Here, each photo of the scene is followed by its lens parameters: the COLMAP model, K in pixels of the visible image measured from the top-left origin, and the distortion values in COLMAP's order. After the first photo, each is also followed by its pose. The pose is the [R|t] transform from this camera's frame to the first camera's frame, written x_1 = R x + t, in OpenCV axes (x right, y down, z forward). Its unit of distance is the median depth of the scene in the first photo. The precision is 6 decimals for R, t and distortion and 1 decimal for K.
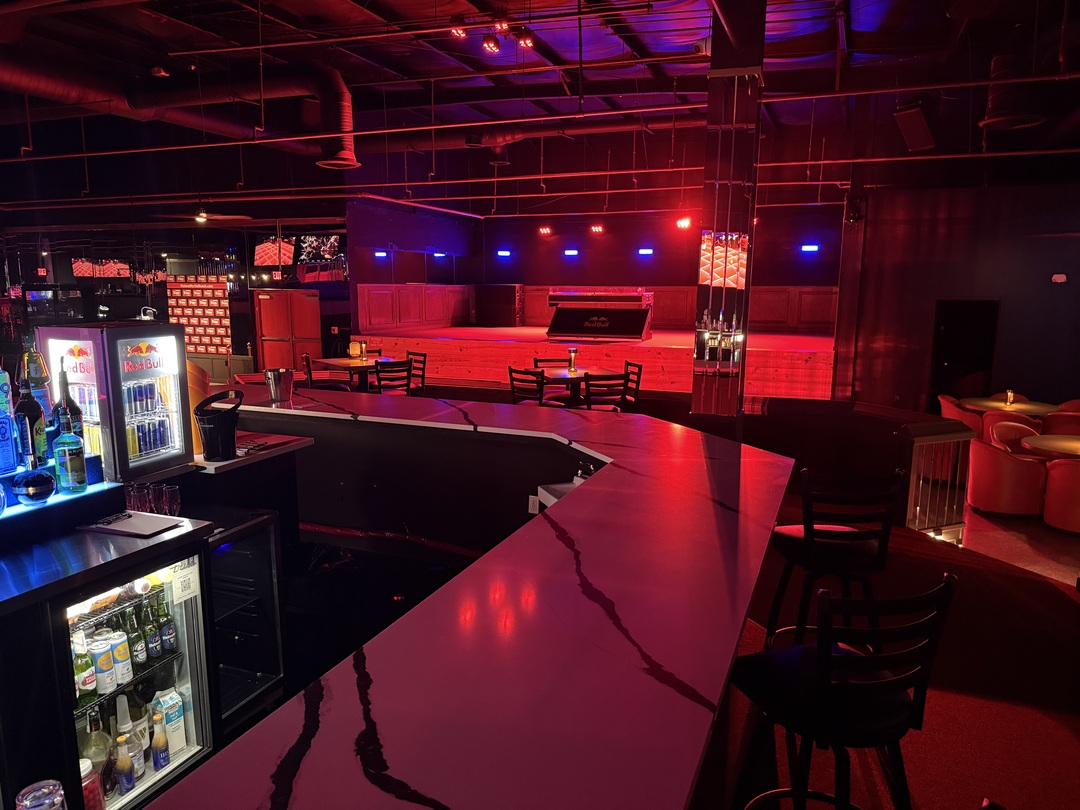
lens RADIAL K [[761.0, 0, 540.0], [0, 761.0, 405.0], [0, 0, 1]] dist [0.084735, -0.112298]
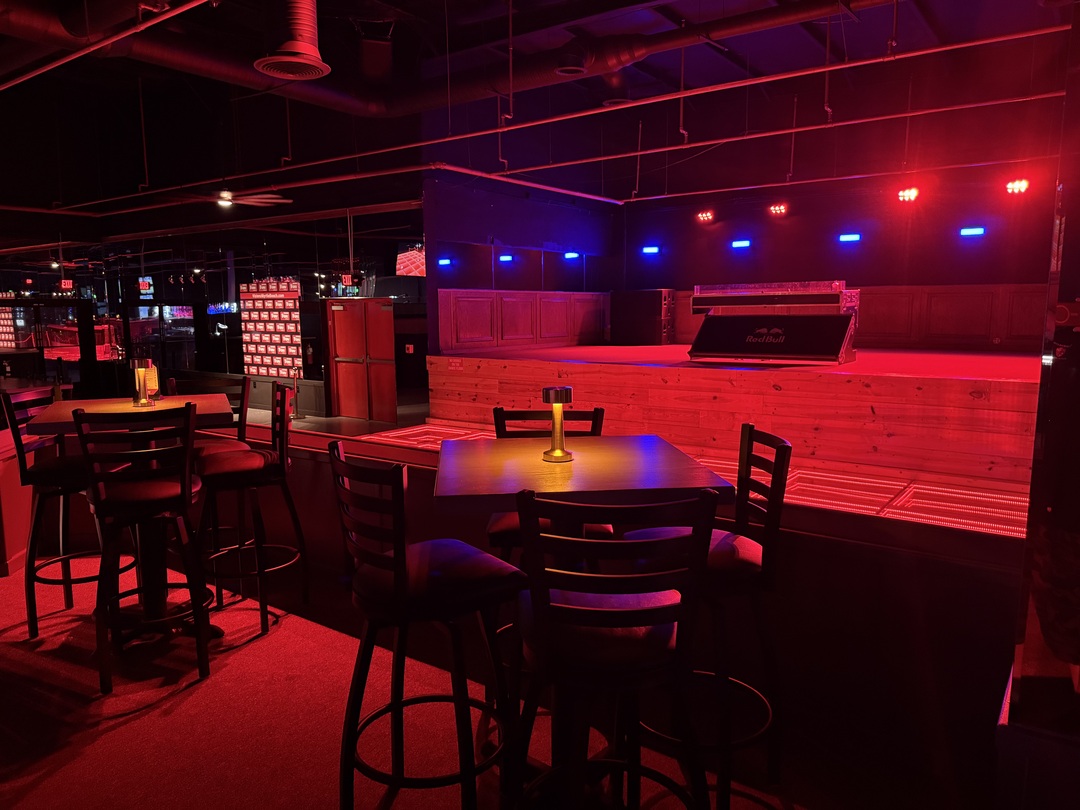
lens RADIAL K [[761.0, 0, 540.0], [0, 761.0, 405.0], [0, 0, 1]] dist [0.084735, -0.112298]
pose [[0.968472, 0.019875, -0.248329, 0.083851], [-0.027196, 0.999290, -0.026082, -0.042821], [0.247634, 0.032013, 0.968325, 0.505473]]
